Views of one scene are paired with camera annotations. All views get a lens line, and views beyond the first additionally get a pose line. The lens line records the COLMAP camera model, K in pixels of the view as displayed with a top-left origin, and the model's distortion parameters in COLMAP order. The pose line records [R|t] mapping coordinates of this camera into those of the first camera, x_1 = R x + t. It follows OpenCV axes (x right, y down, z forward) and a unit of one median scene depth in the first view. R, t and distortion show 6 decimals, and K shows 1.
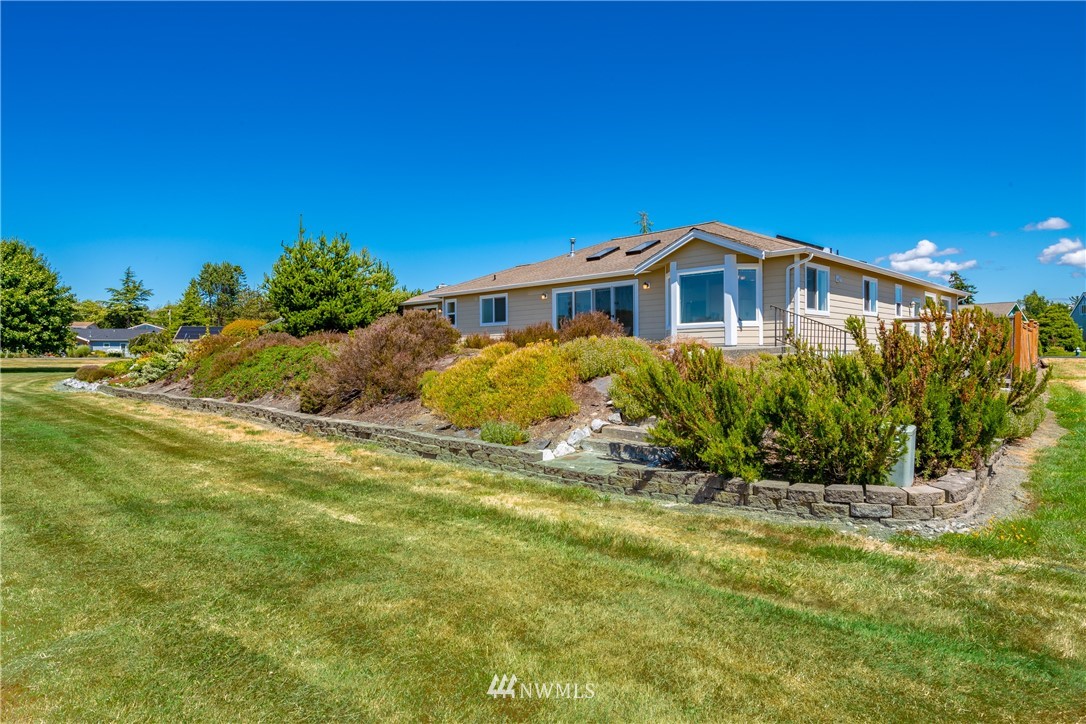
lens RADIAL K [[642.6, 0, 541.0], [0, 642.6, 357.0], [0, 0, 1]] dist [0.039157, 0.000679]
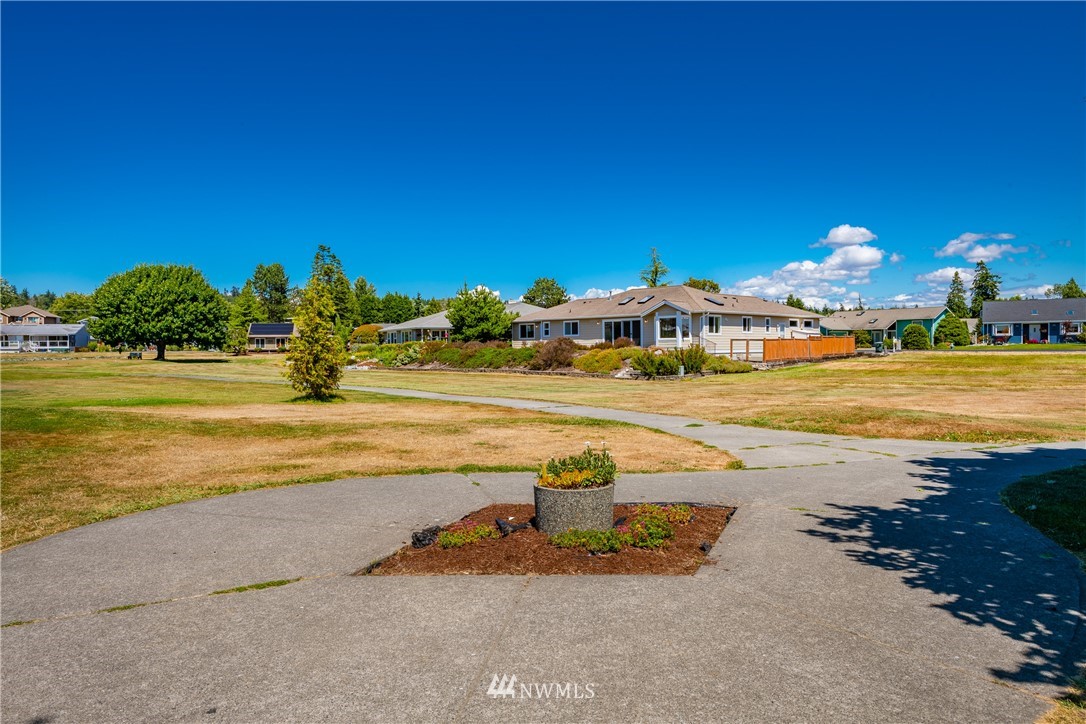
lens RADIAL K [[709.3, 0, 534.2], [0, 709.3, 358.3], [0, 0, 1]] dist [0.006535, -0.000604]
pose [[0.999657, -0.001745, -0.026142, -0.180152], [0.002110, 0.999900, 0.013954, -0.015665], [0.026115, -0.014004, 0.999561, -1.646028]]
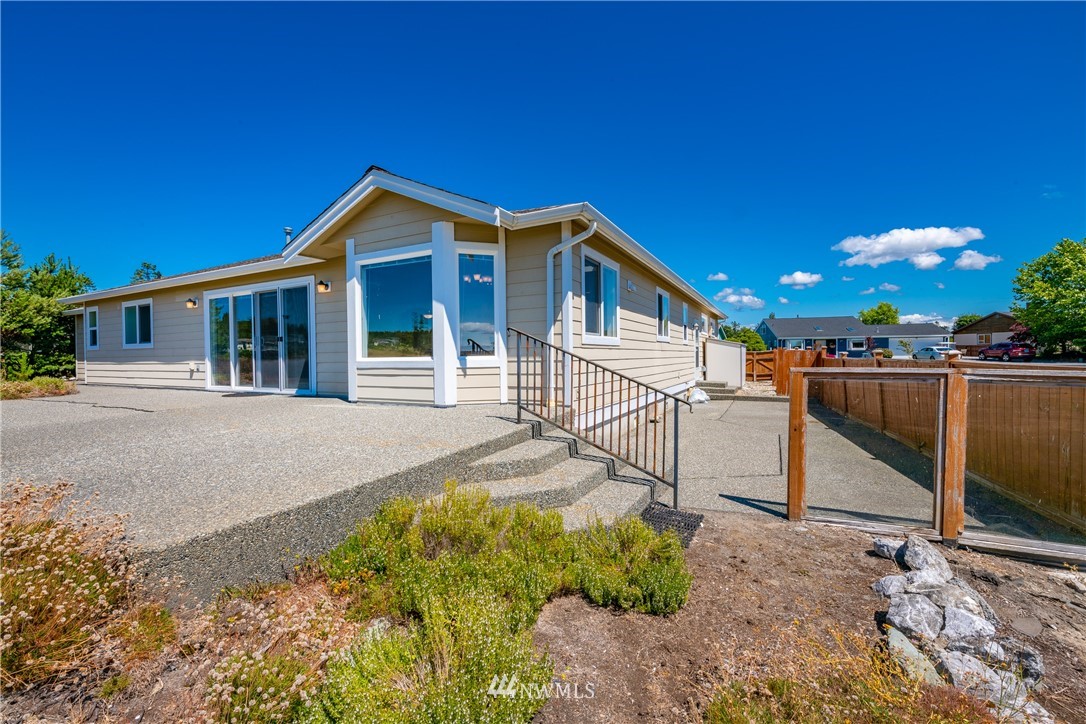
lens RADIAL K [[461.6, 0, 543.5], [0, 461.6, 362.1], [0, 0, 1]] dist [-0.003086, -0.000276]
pose [[0.956030, -0.007248, 0.293178, 0.248110], [0.004979, 0.999952, 0.008484, -0.051136], [-0.293225, -0.006652, 0.956020, 0.602511]]
